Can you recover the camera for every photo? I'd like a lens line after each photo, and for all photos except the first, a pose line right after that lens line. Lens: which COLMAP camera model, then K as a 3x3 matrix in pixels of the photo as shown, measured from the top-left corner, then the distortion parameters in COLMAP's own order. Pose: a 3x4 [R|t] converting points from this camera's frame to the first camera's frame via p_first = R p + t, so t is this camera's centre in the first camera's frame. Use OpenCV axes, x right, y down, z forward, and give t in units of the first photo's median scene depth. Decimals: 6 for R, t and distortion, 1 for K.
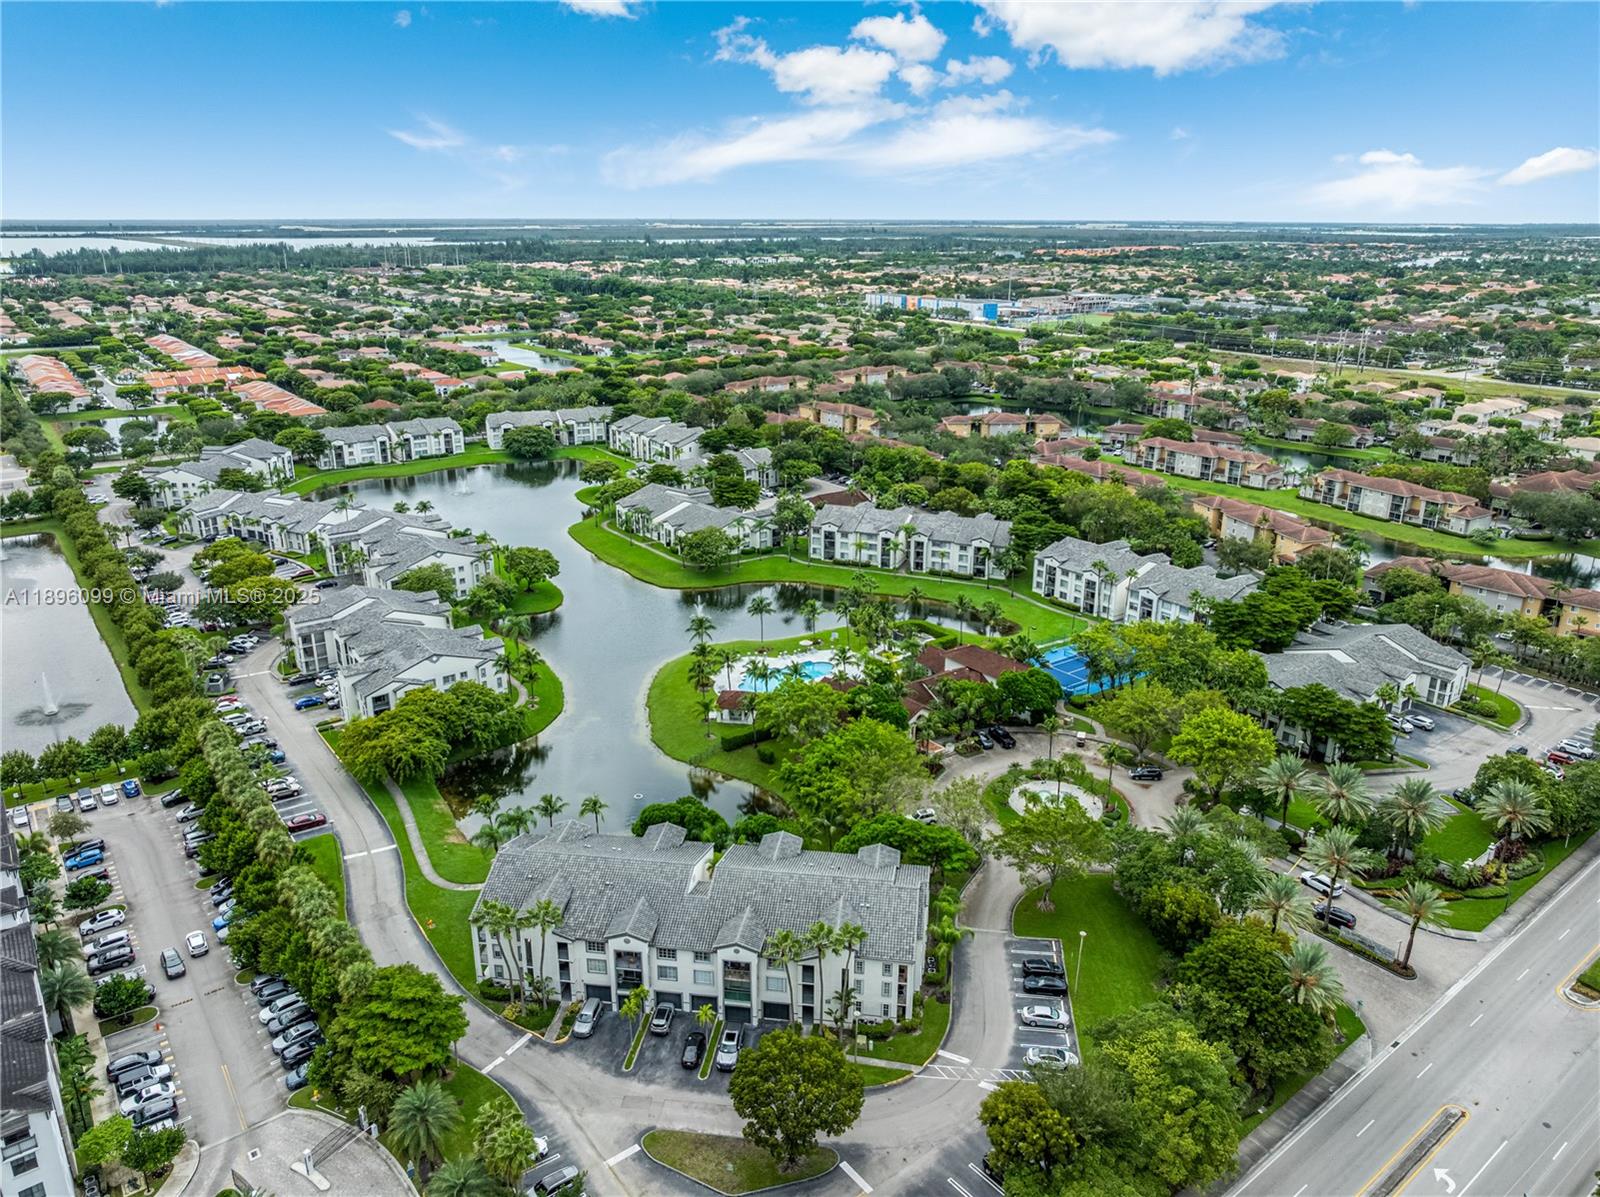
lens RADIAL K [[1132.3, 0, 800.0], [0, 1132.3, 598.5], [0, 0, 1]] dist [-0.015617, -0.000217]
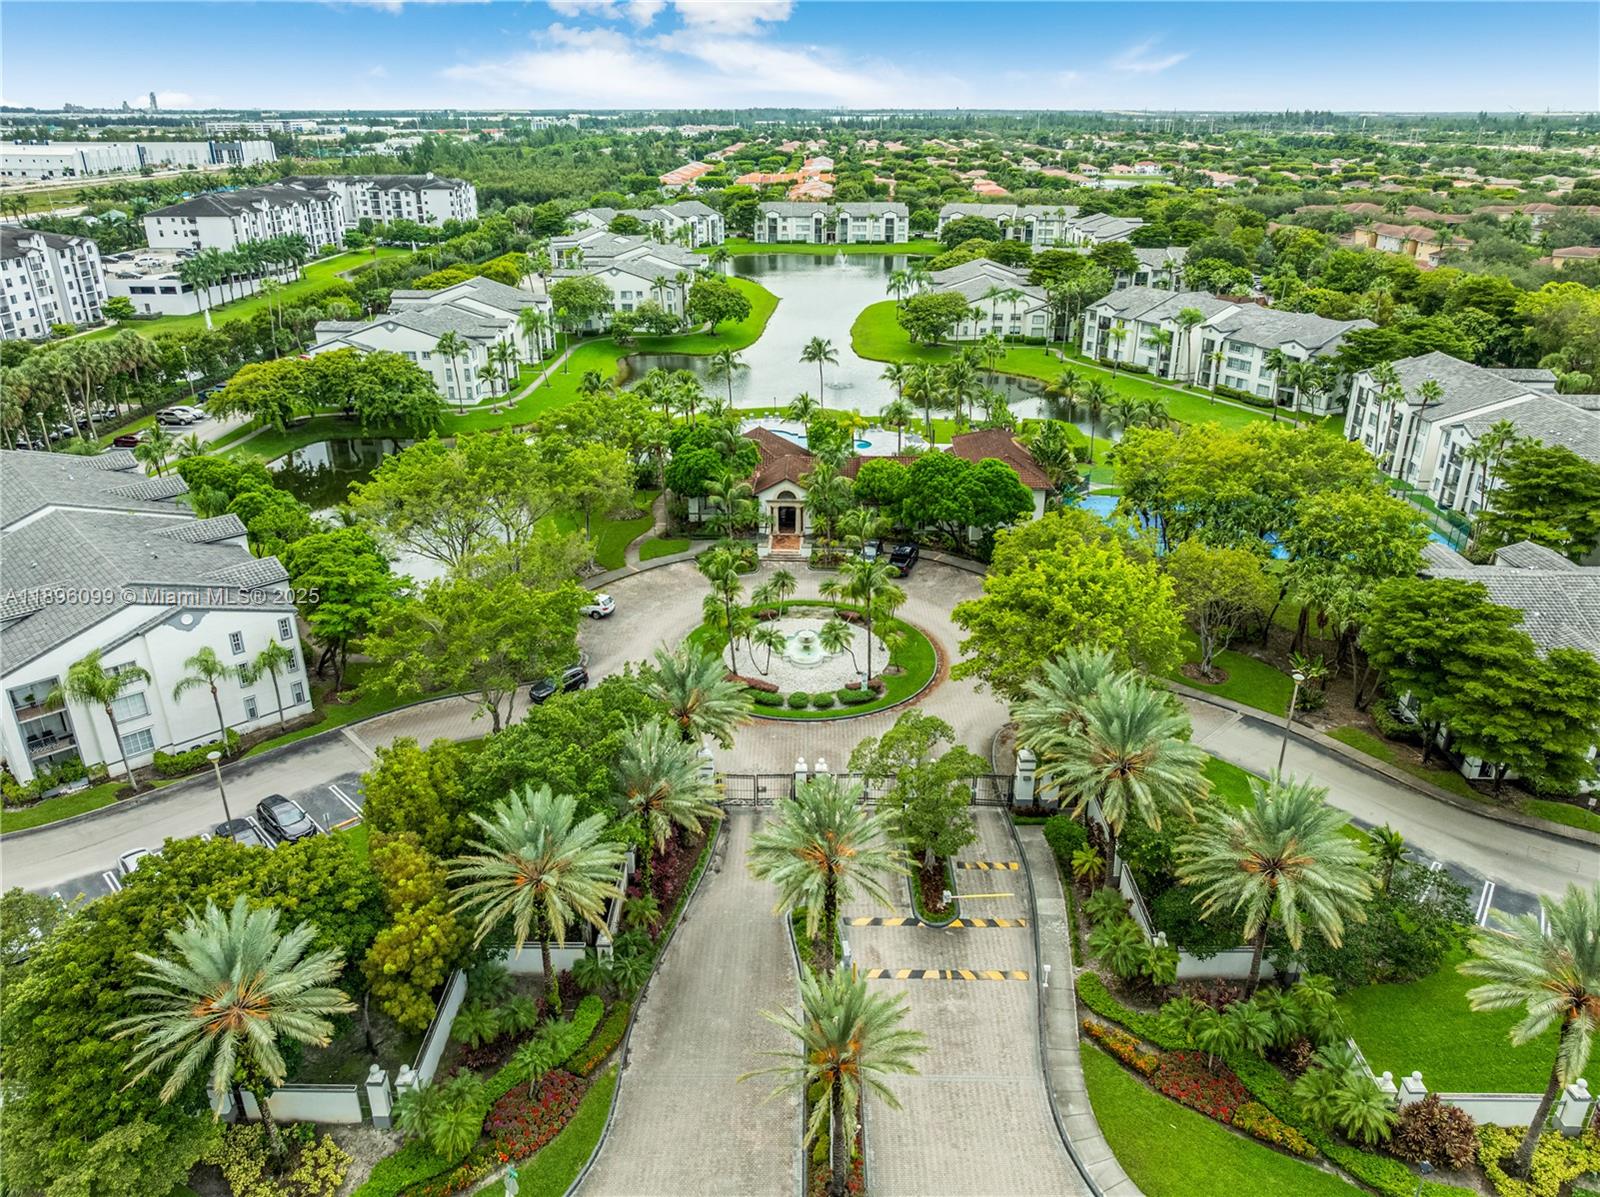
lens RADIAL K [[1128.7, 0, 800.0], [0, 1128.7, 598.5], [0, 0, 1]] dist [-0.012190, 0.000529]
pose [[0.774987, 0.247578, -0.581463, 0.235753], [-0.200832, 0.968857, 0.144851, 0.032946], [0.599217, 0.004519, 0.800574, 0.242684]]
